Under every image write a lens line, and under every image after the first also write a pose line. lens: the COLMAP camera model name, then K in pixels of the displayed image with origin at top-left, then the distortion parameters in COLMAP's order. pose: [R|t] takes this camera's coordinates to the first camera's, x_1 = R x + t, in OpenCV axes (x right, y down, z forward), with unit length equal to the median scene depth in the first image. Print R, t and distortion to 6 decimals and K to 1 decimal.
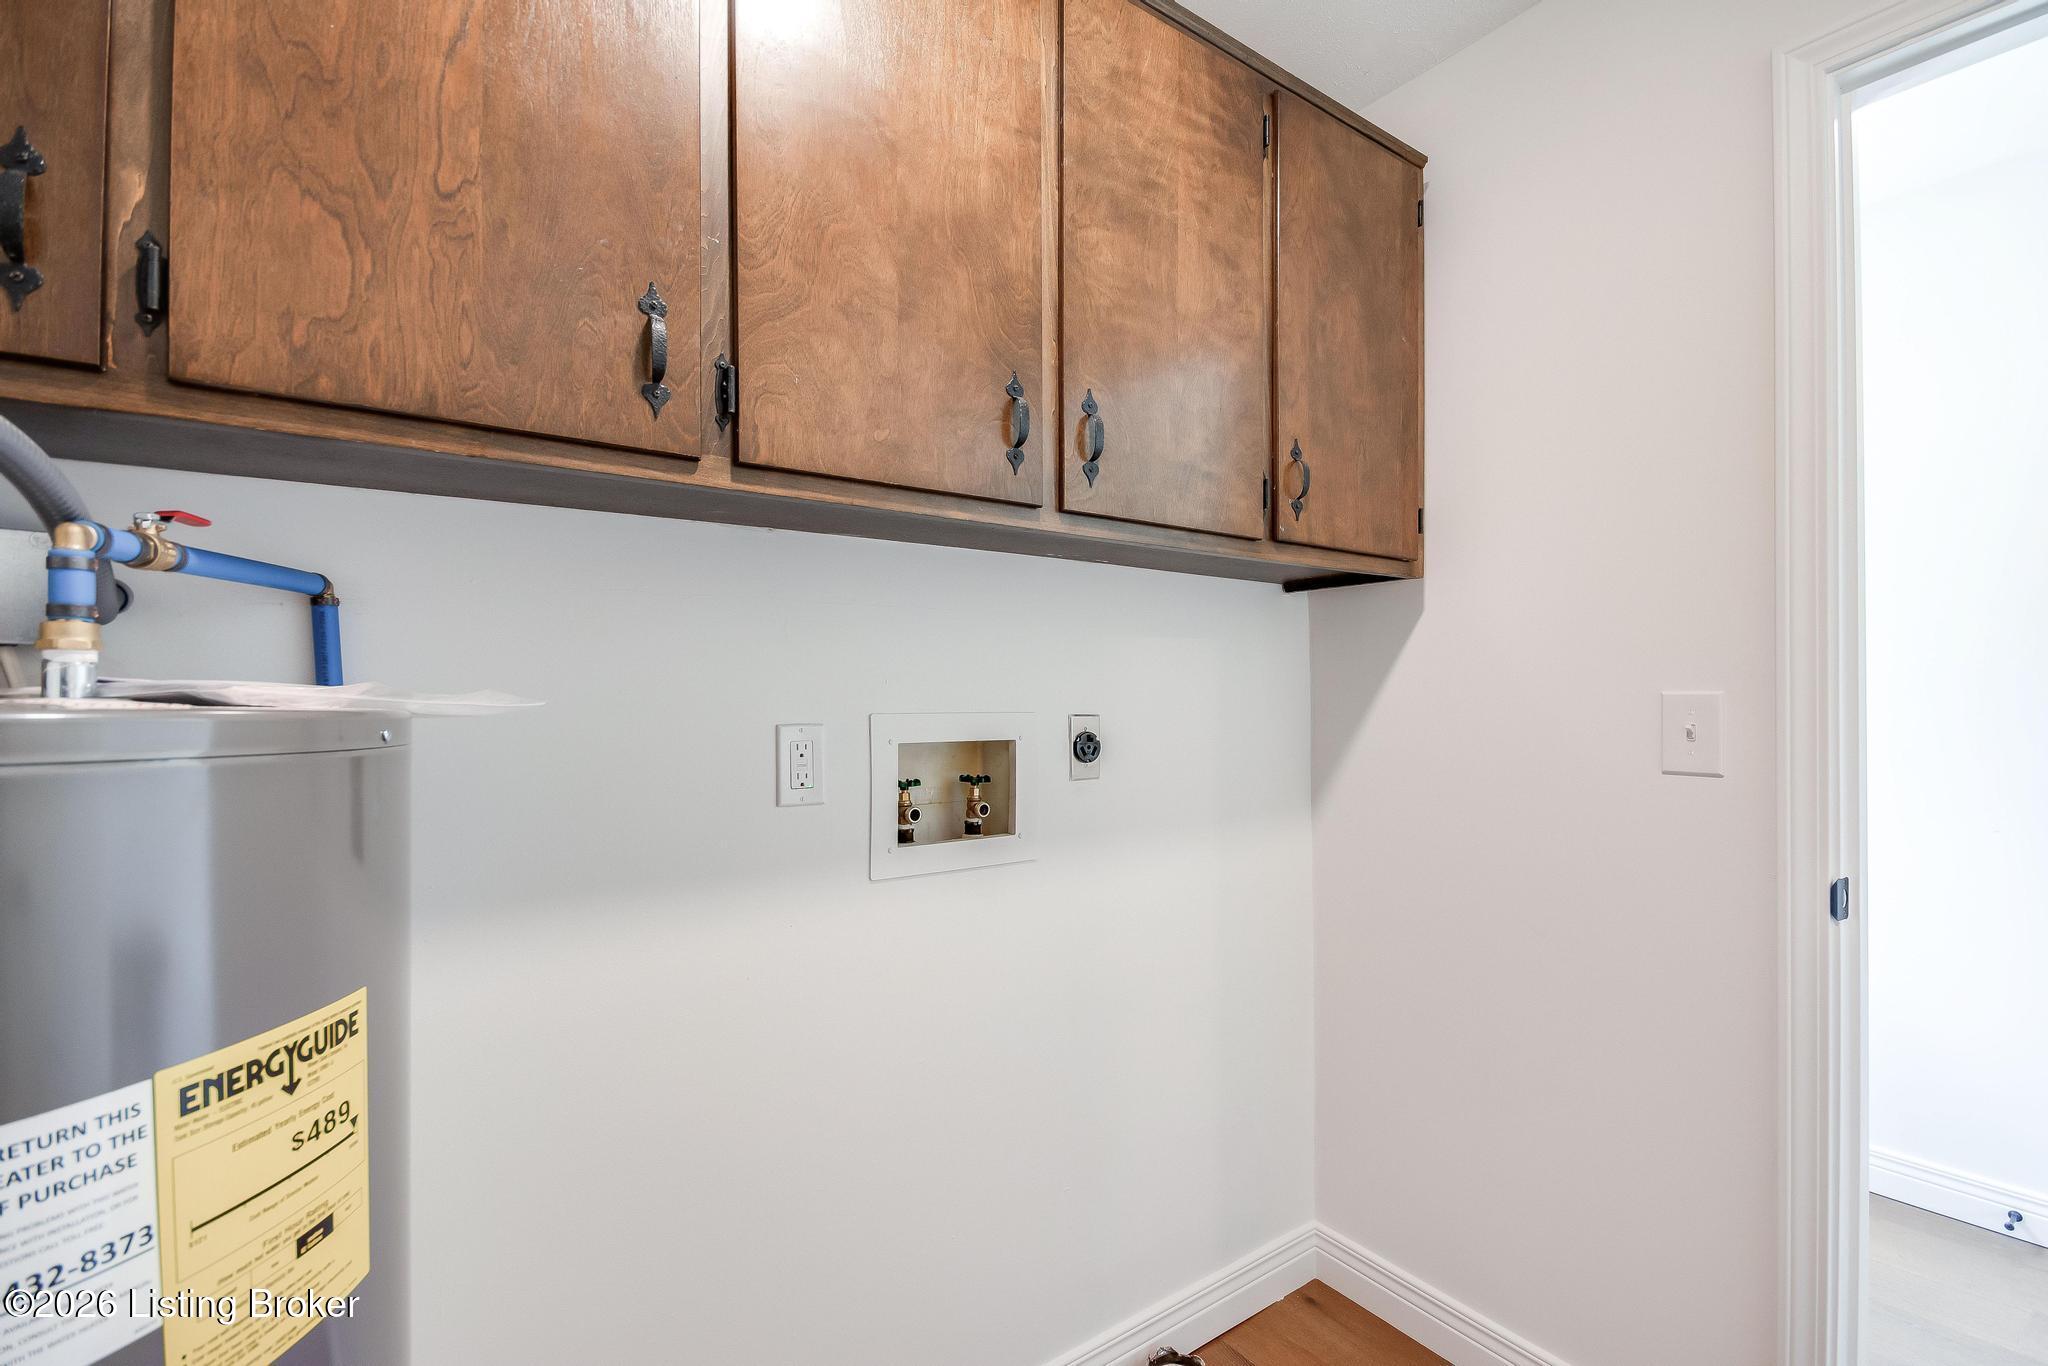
lens RADIAL K [[907.2, 0, 1030.9], [0, 907.2, 690.5], [0, 0, 1]] dist [0.013699, -0.008586]
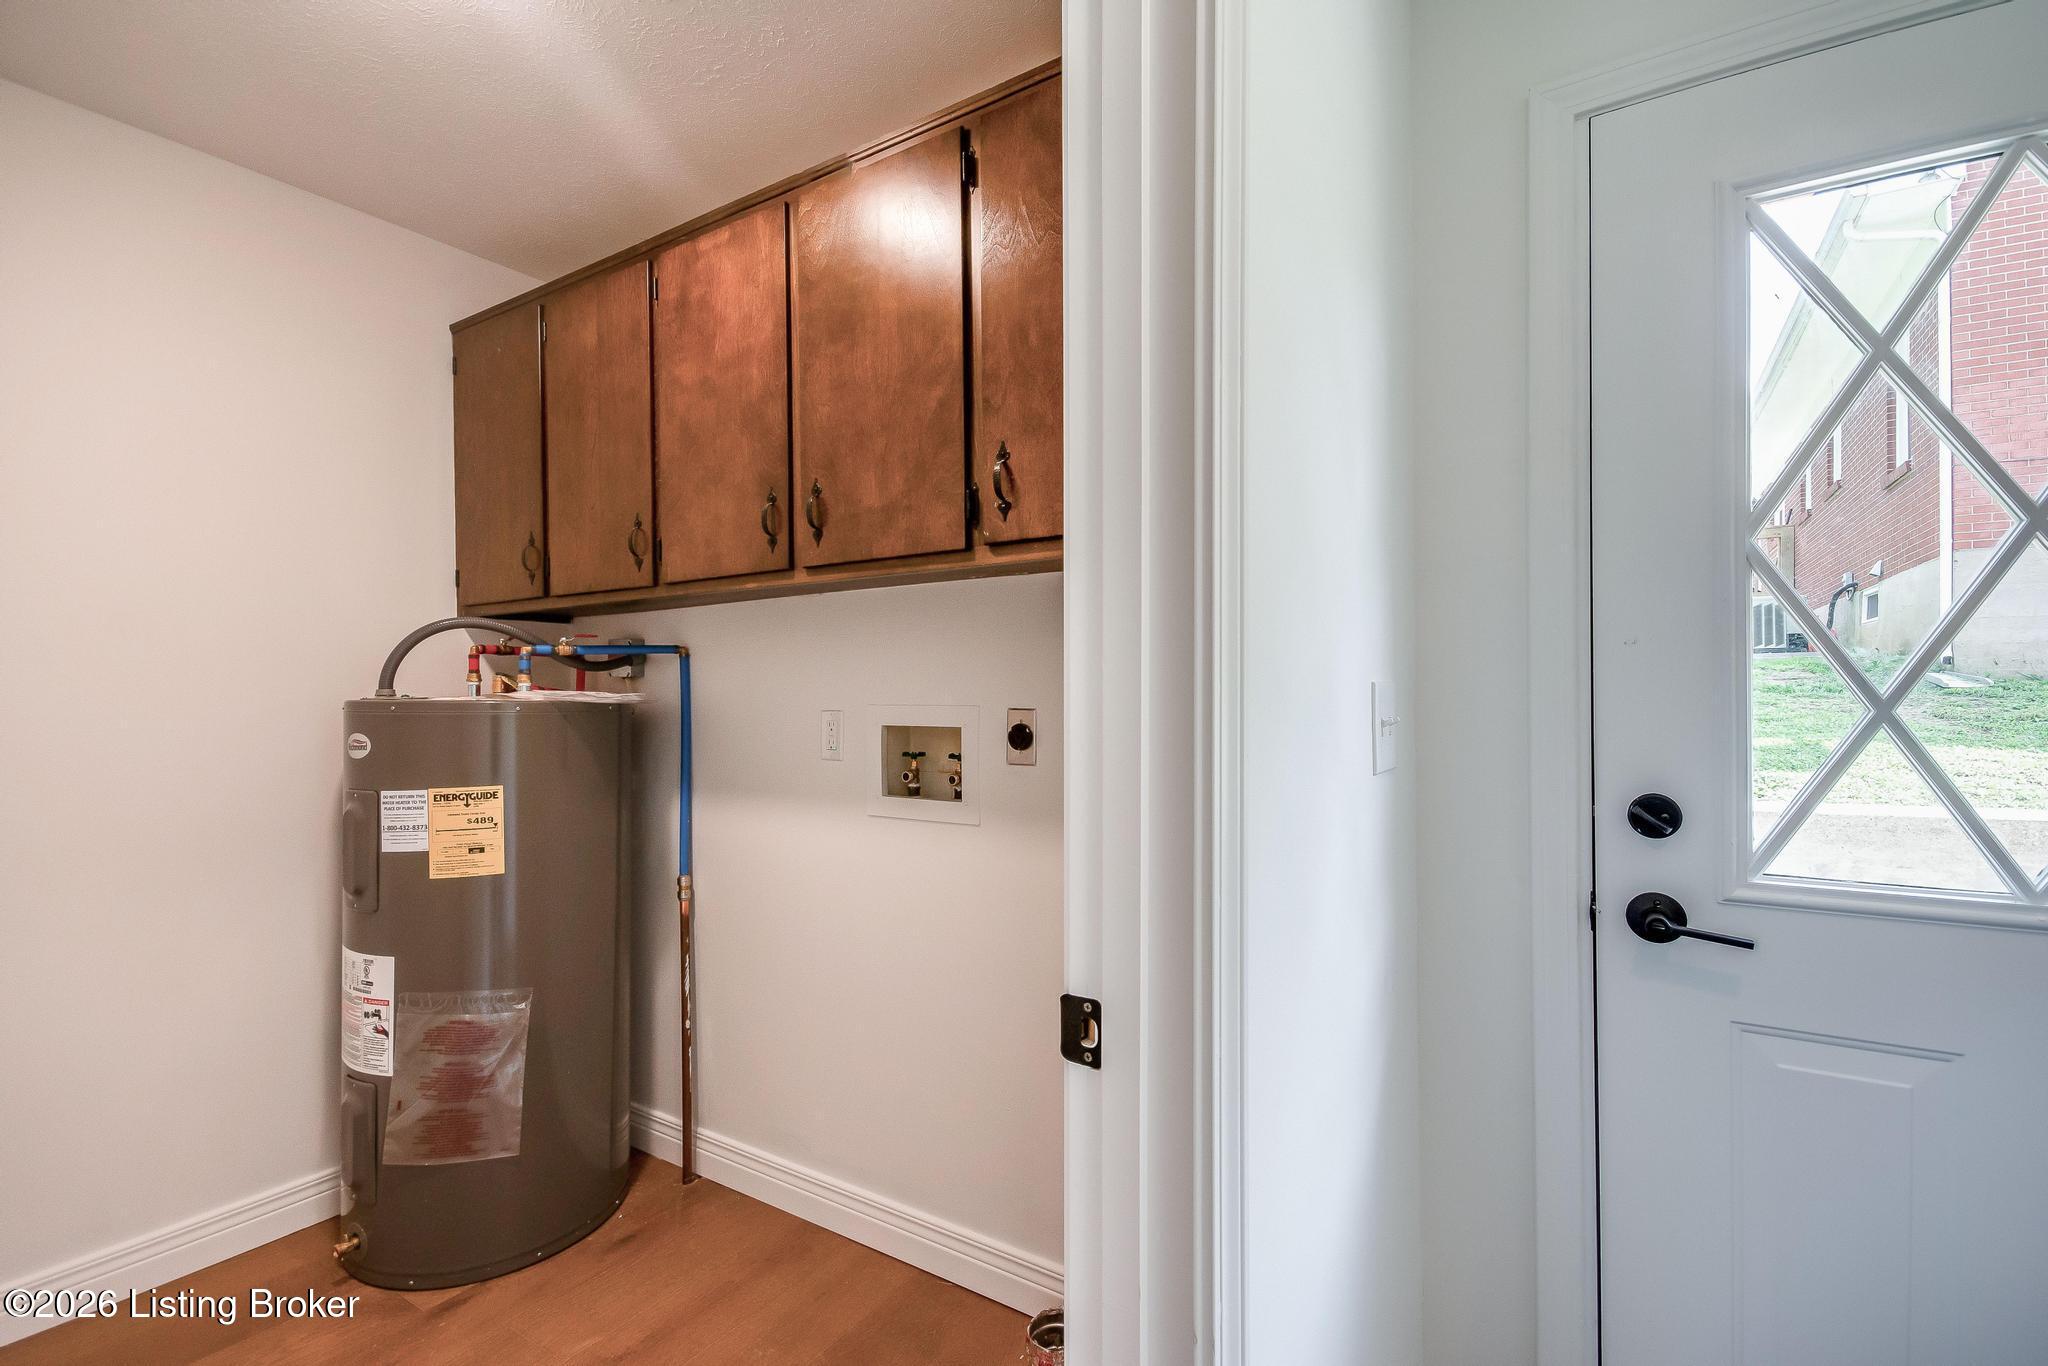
lens RADIAL K [[907.2, 0, 1039.0], [0, 907.2, 690.6], [0, 0, 1]] dist [0.013699, -0.008586]
pose [[0.366868, -0.002863, -0.930268, 1.623187], [0.012826, 0.999916, 0.001981, 0.001649], [0.930184, -0.012658, 0.366874, 0.861291]]
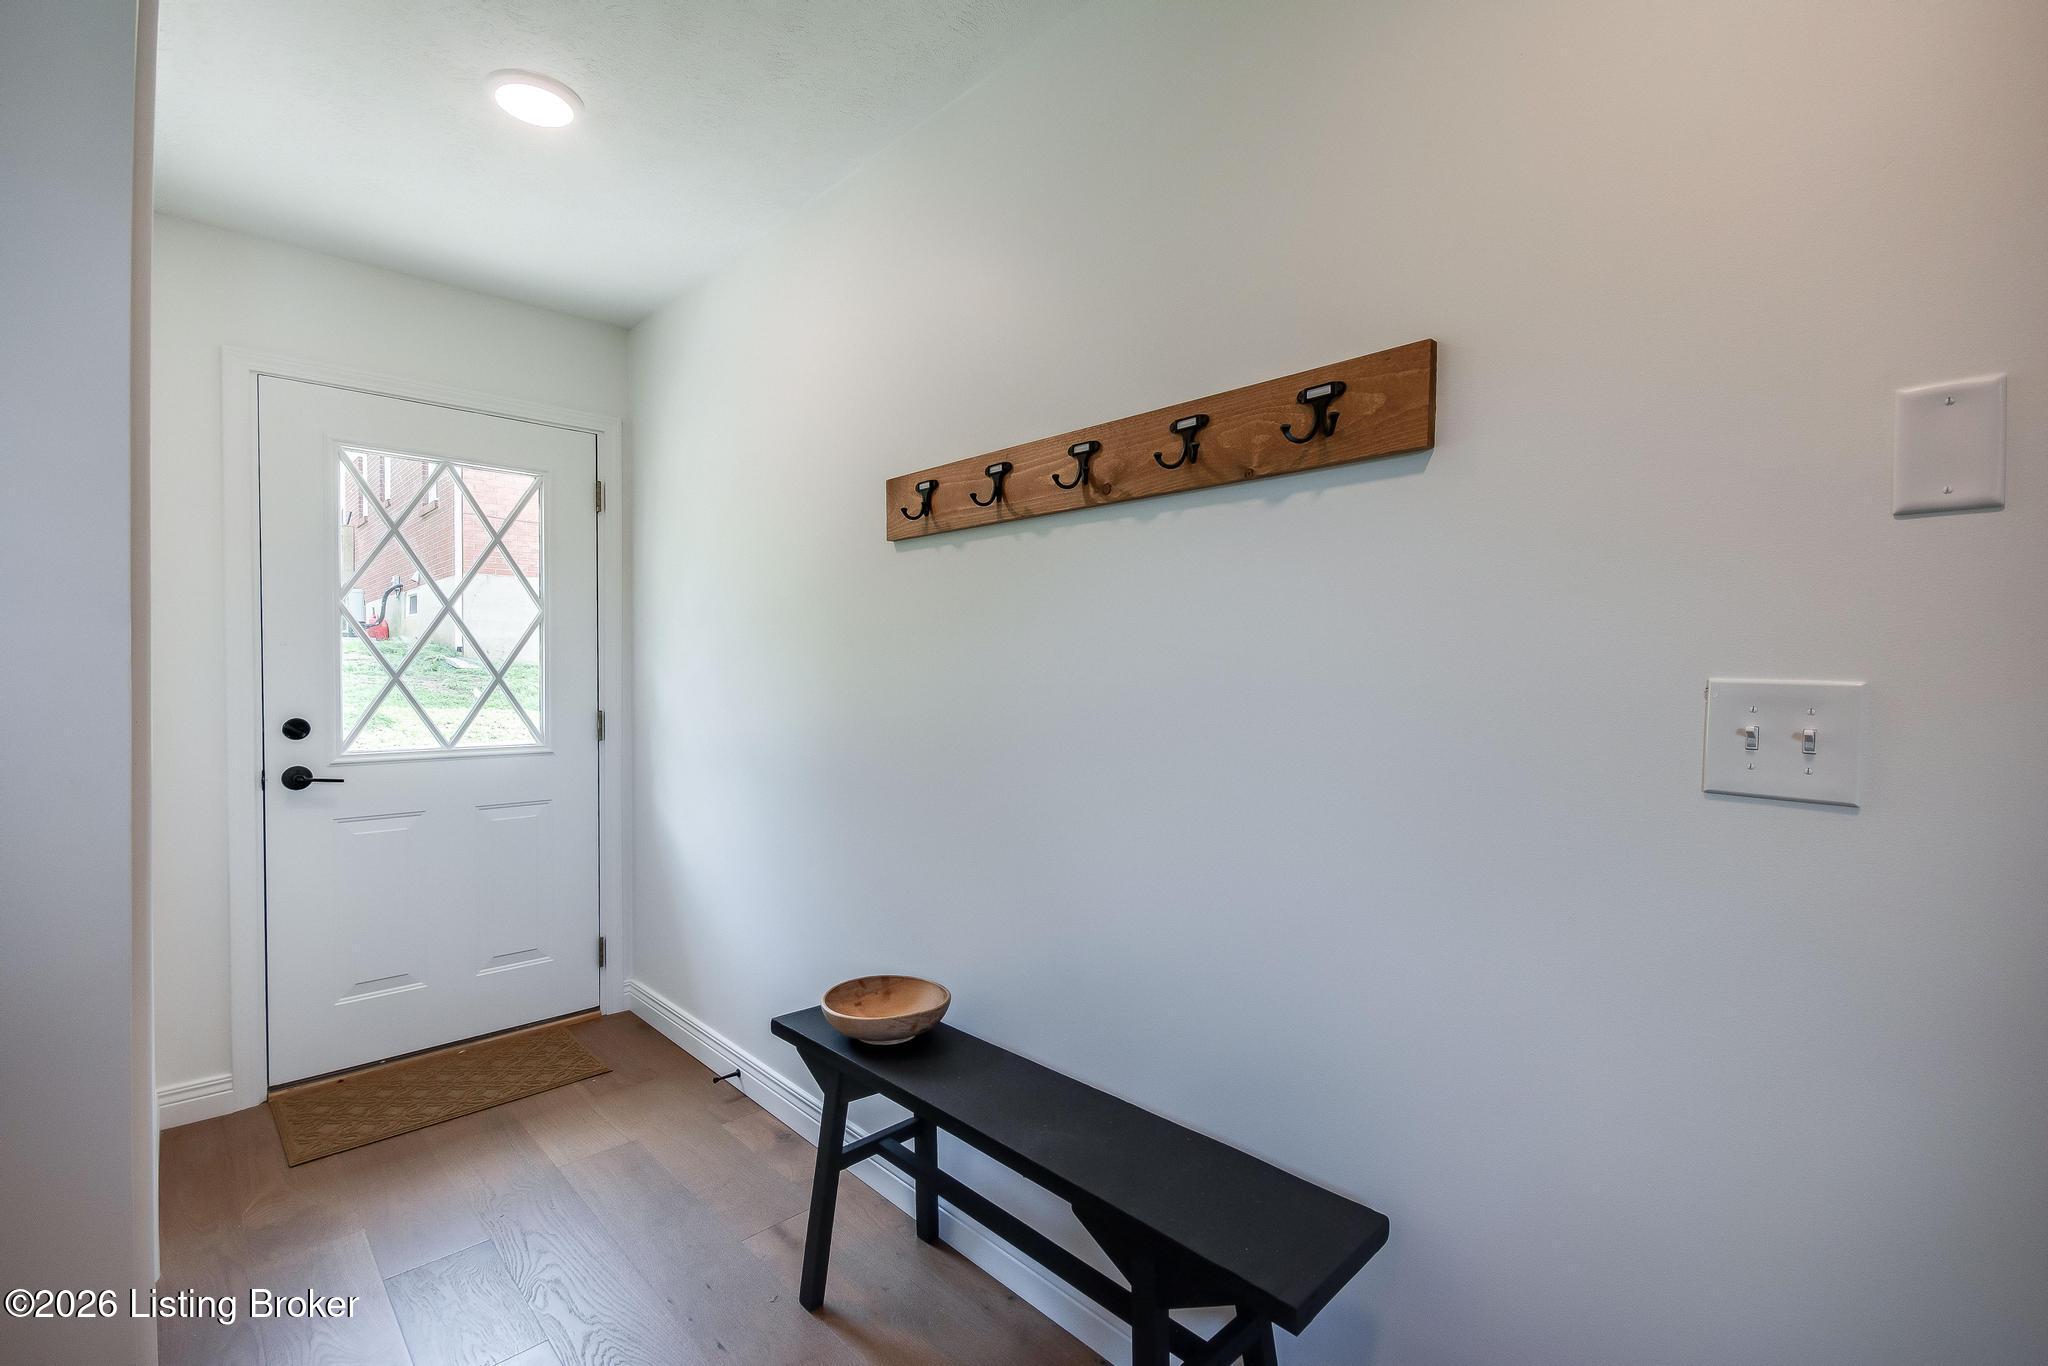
lens RADIAL K [[907.2, 0, 1034.4], [0, 907.2, 690.6], [0, 0, 1]] dist [0.013699, -0.008586]
pose [[0.990475, 0.002184, 0.137674, 2.408517], [-0.006422, 0.999519, 0.030345, -0.012019], [-0.137541, -0.030941, 0.990013, -0.597742]]
